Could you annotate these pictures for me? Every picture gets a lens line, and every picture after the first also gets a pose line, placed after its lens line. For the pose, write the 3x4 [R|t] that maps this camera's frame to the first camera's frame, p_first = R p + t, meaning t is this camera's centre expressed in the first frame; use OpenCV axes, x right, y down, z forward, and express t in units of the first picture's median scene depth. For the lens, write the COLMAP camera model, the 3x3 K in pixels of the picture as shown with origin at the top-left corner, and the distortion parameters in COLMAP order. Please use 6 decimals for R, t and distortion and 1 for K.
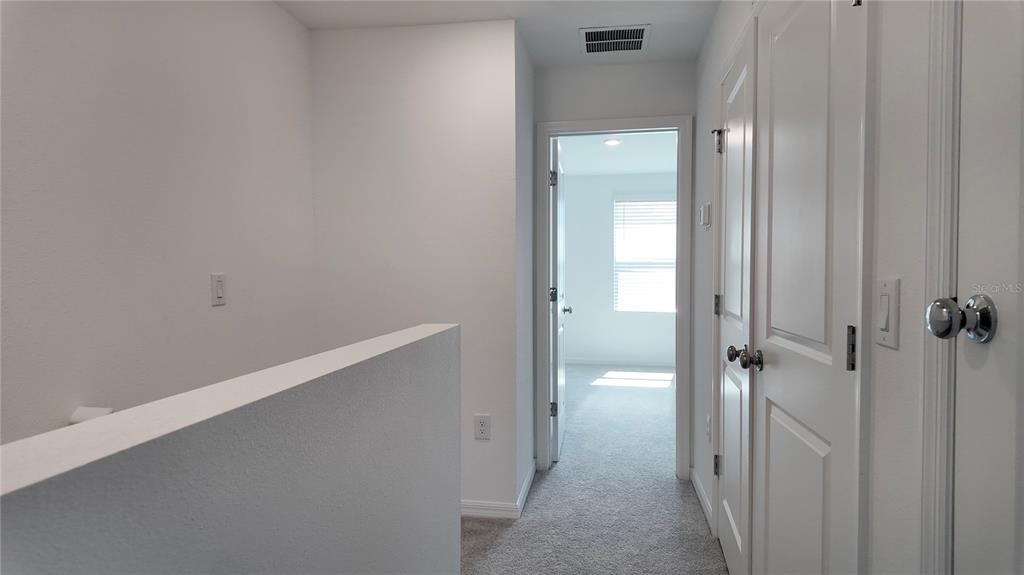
lens RADIAL K [[595.6, 0, 511.4], [0, 595.6, 288.3], [0, 0, 1]] dist [0.073661, -0.059976]
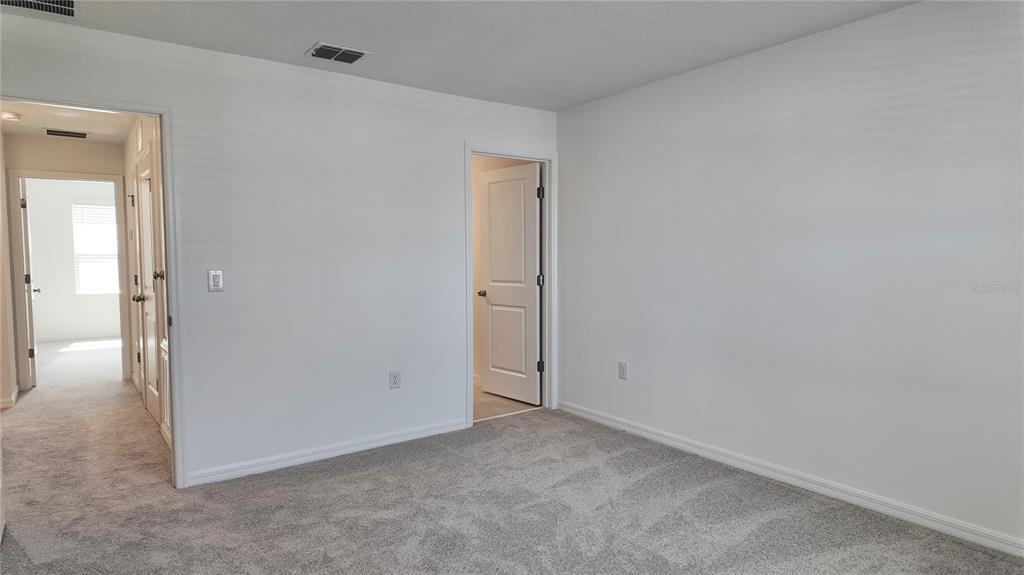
lens RADIAL K [[595.6, 0, 511.4], [0, 595.6, 288.3], [0, 0, 1]] dist [0.073661, -0.059976]
pose [[0.704265, -0.040739, 0.708767, -0.169425], [0.028274, 0.999170, 0.029337, 0.024079], [-0.709374, -0.000621, 0.704832, -1.028231]]
